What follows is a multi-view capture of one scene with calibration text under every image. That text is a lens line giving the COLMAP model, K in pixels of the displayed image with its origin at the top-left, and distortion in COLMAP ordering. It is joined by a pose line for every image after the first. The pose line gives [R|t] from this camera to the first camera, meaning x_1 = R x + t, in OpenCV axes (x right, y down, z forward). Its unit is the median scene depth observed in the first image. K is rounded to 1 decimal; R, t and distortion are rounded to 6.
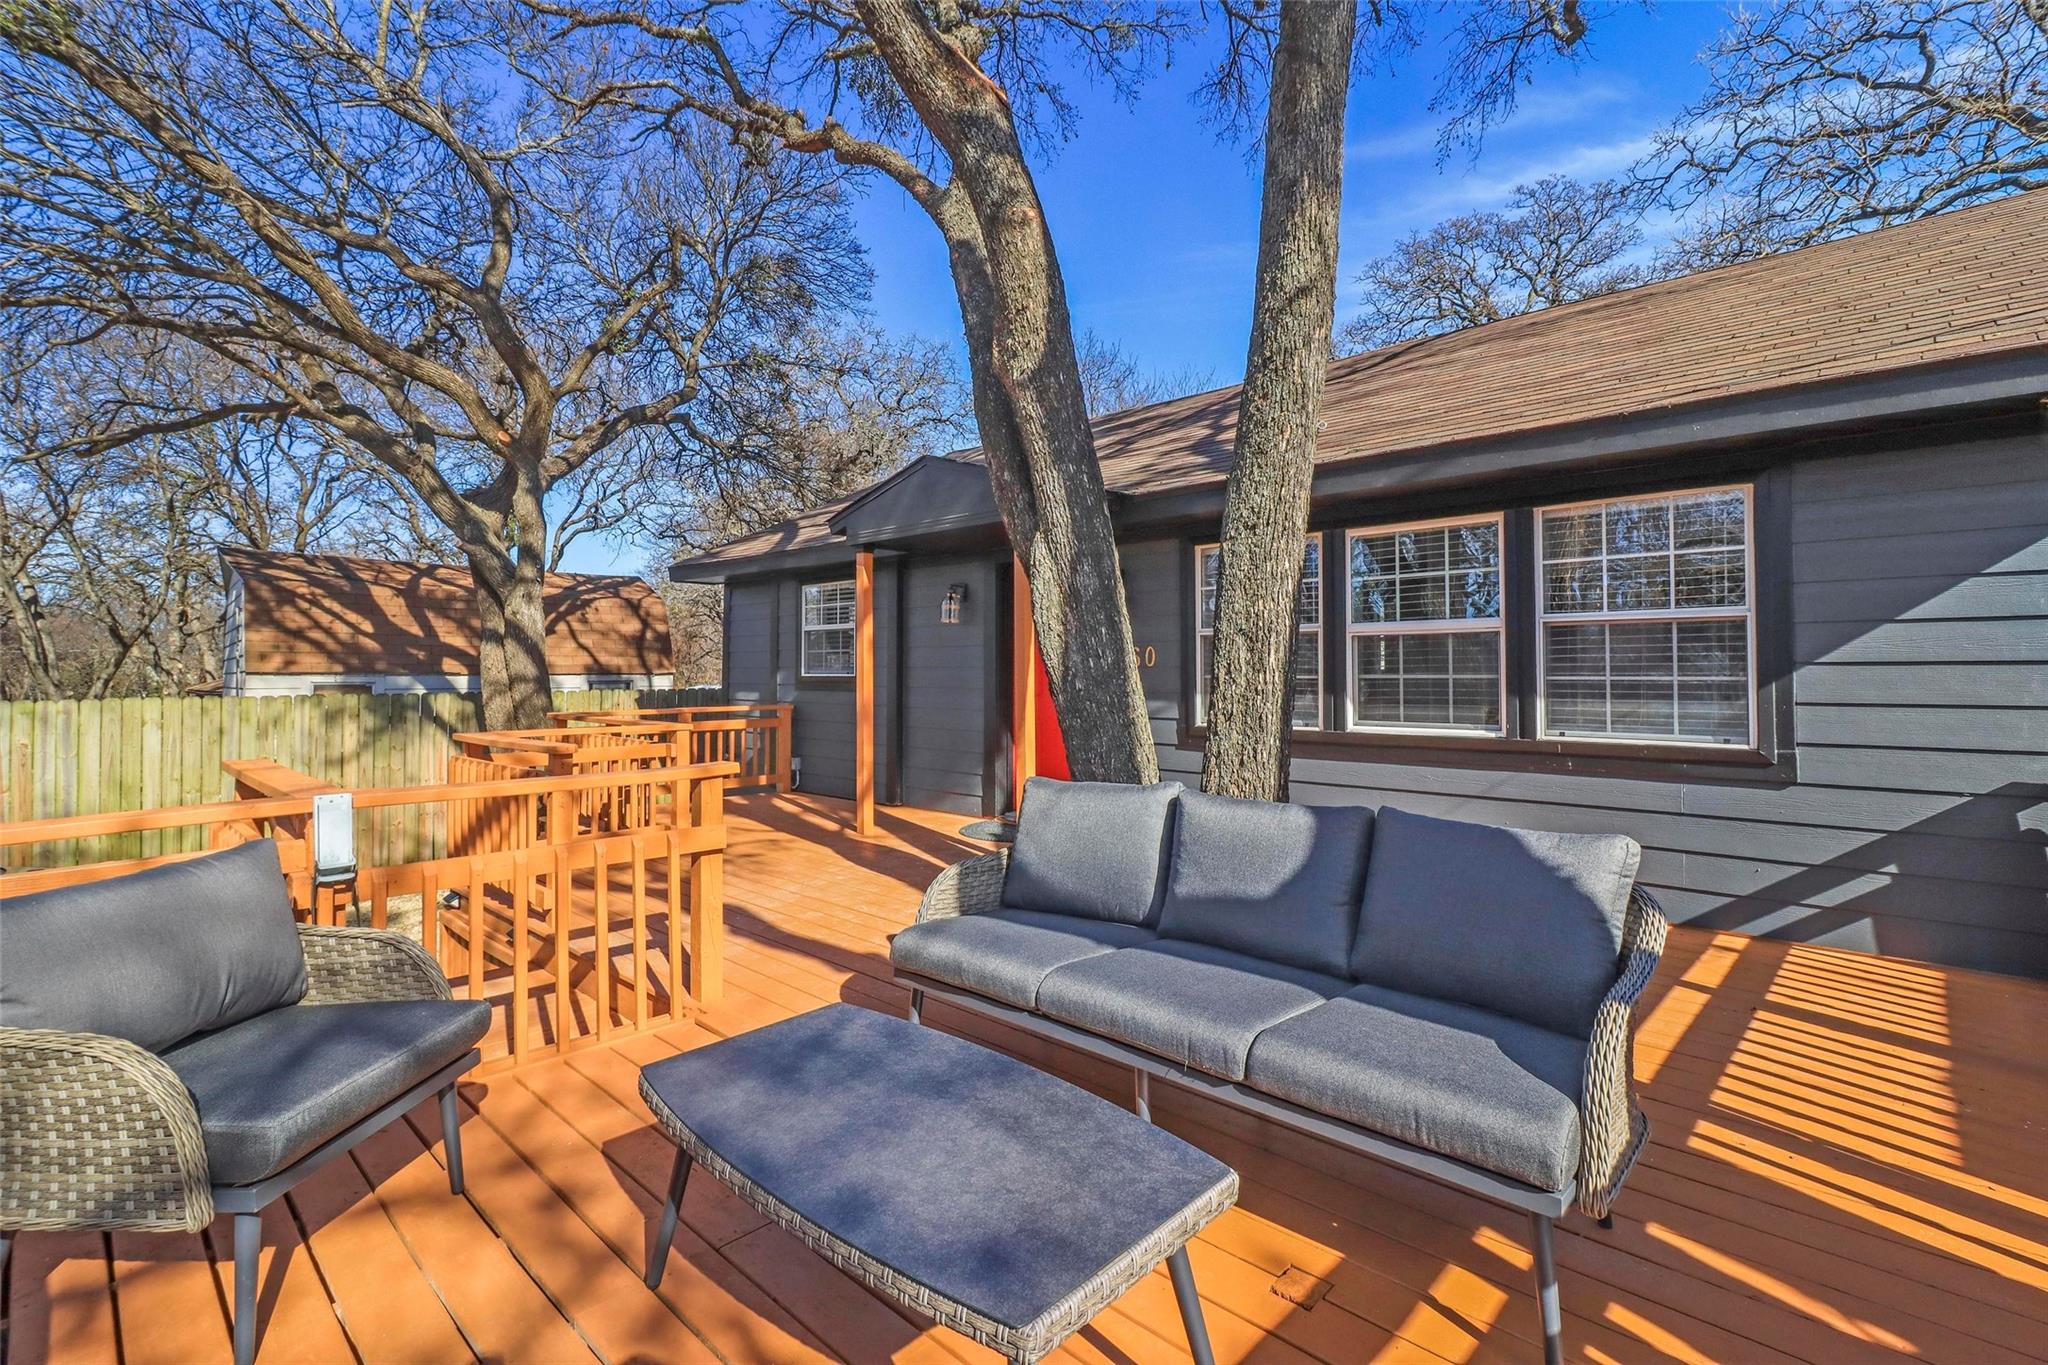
lens RADIAL K [[952.5, 0, 1035.9], [0, 952.5, 669.2], [0, 0, 1]] dist [0.003283, 0.000041]
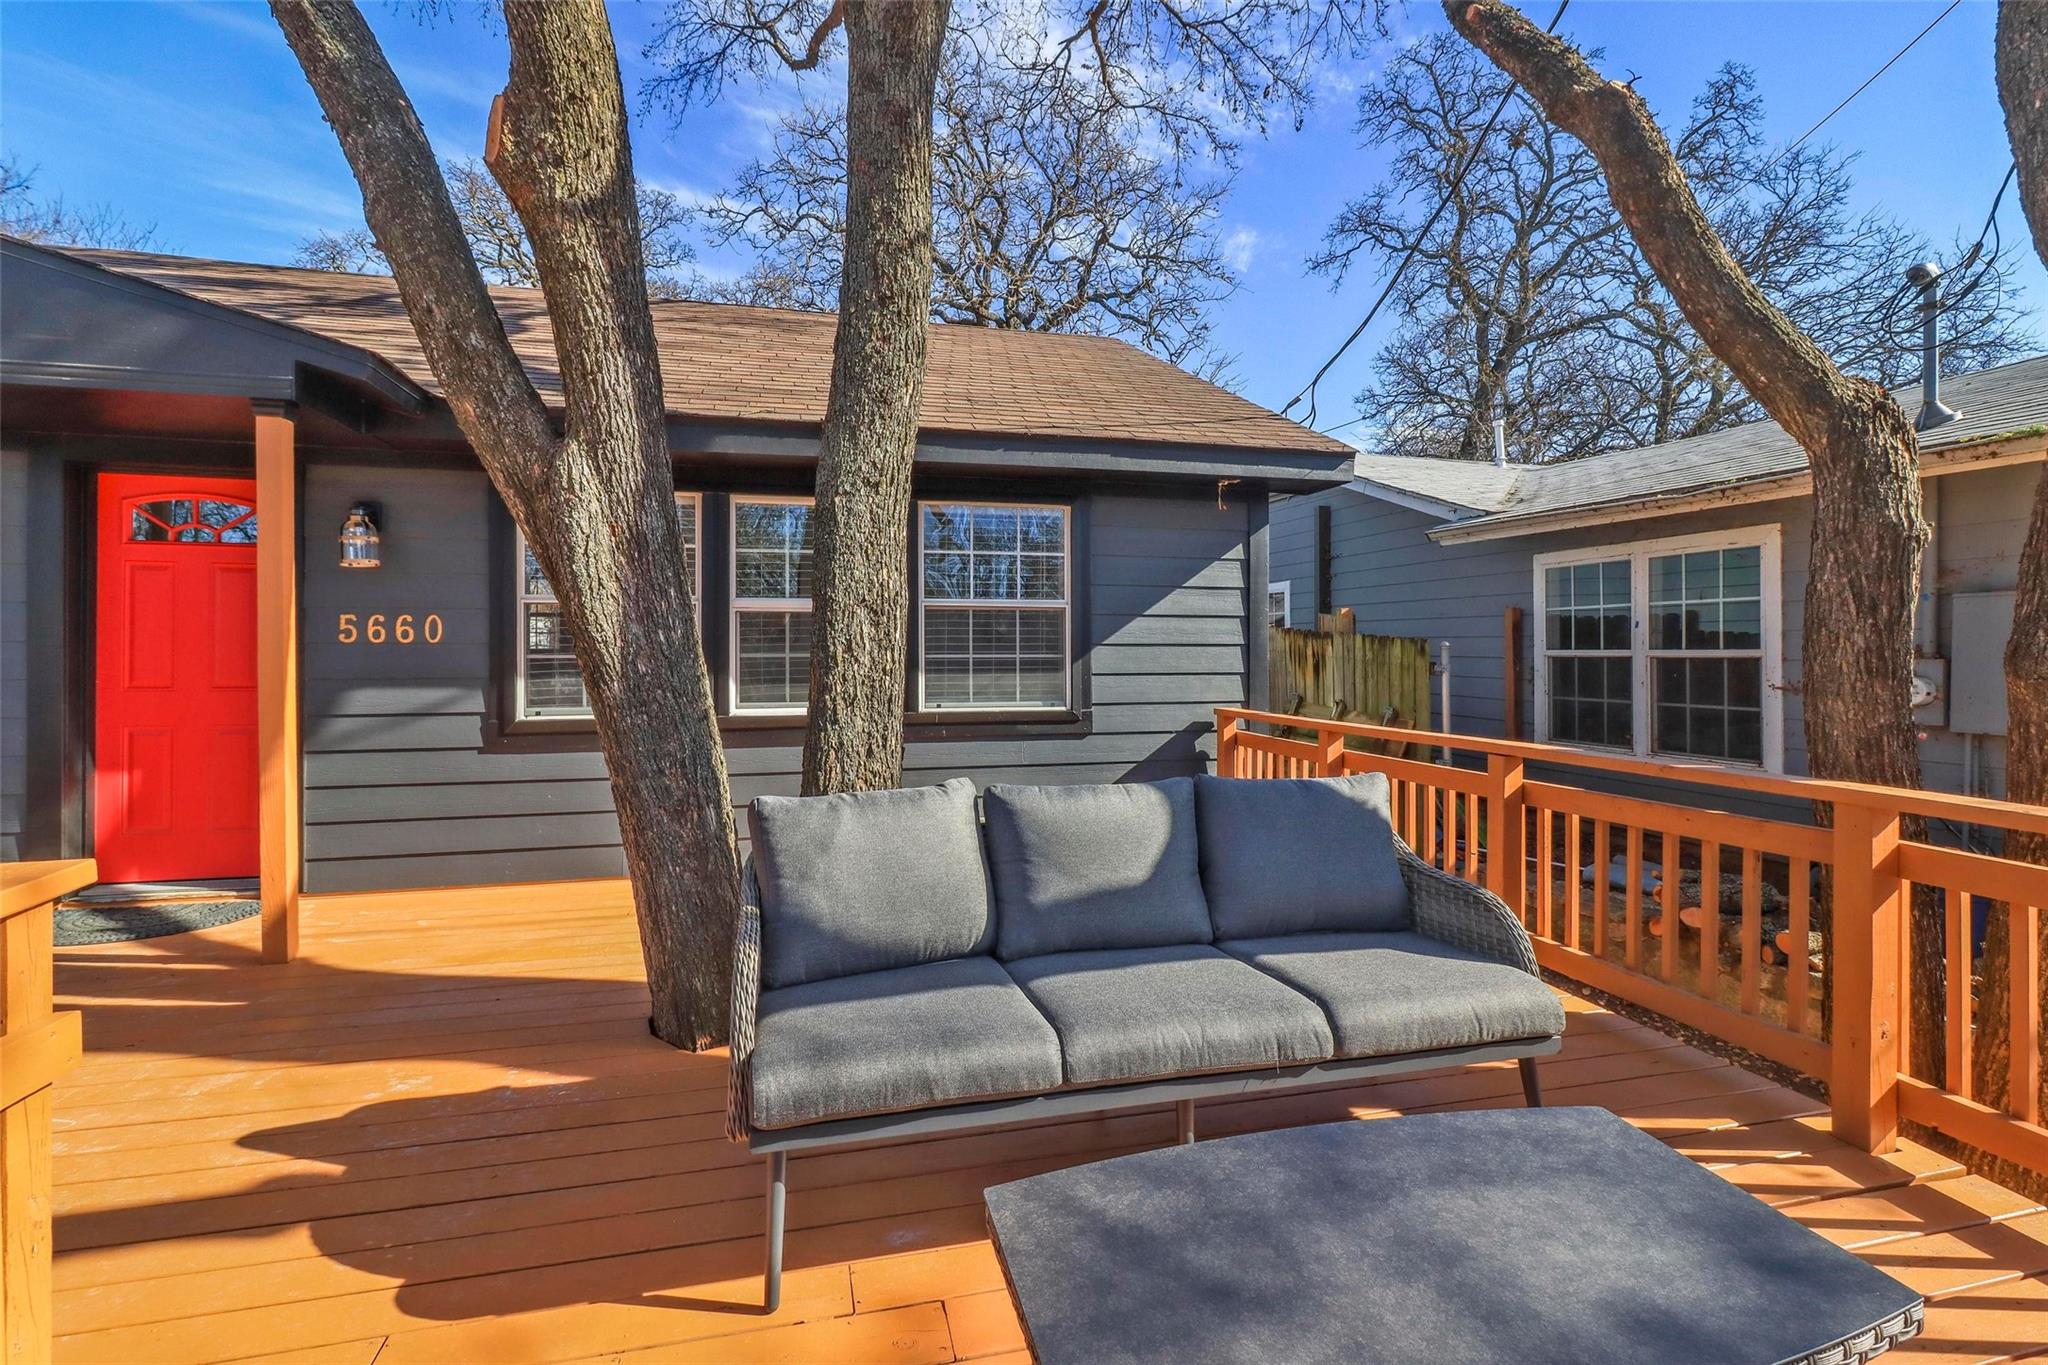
lens RADIAL K [[952.5, 0, 1023.8], [0, 952.5, 663.6], [0, 0, 1]] dist [0.003283, 0.000041]
pose [[0.529186, -0.009751, 0.848450, -0.406216], [-0.003160, 0.999904, 0.013463, 0.003520], [-0.848500, -0.009806, 0.529105, 0.377713]]
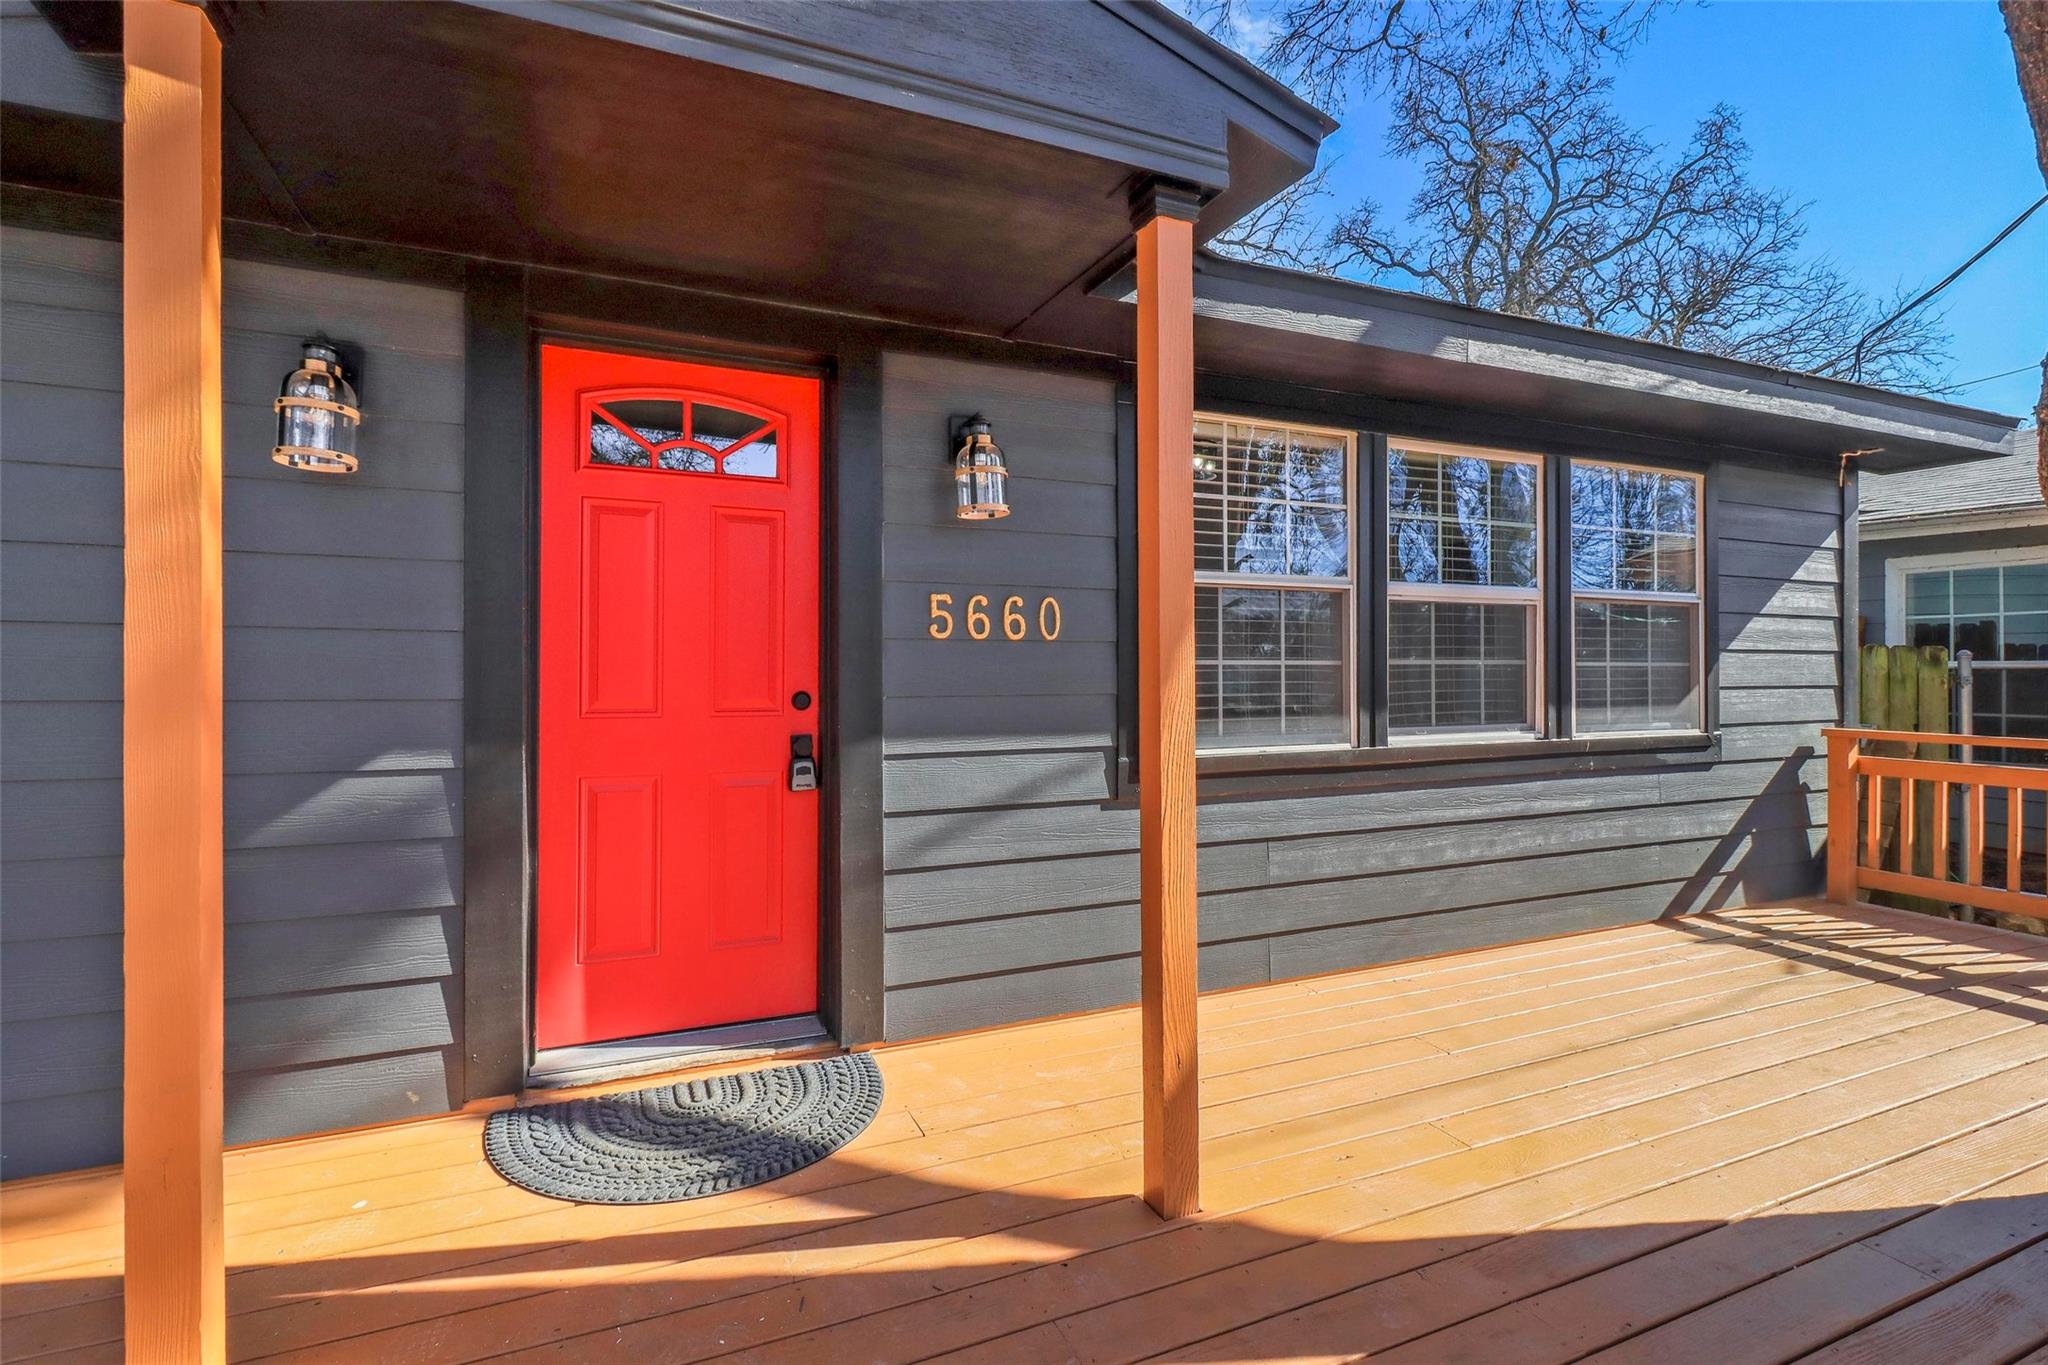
lens RADIAL K [[952.5, 0, 1021.5], [0, 952.5, 678.2], [0, 0, 1]] dist [0.003283, 0.000041]
pose [[0.385670, -0.008360, 0.922599, -0.500671], [-0.004629, 0.999929, 0.010995, 0.017643], [-0.922625, -0.008511, 0.385604, 1.336642]]
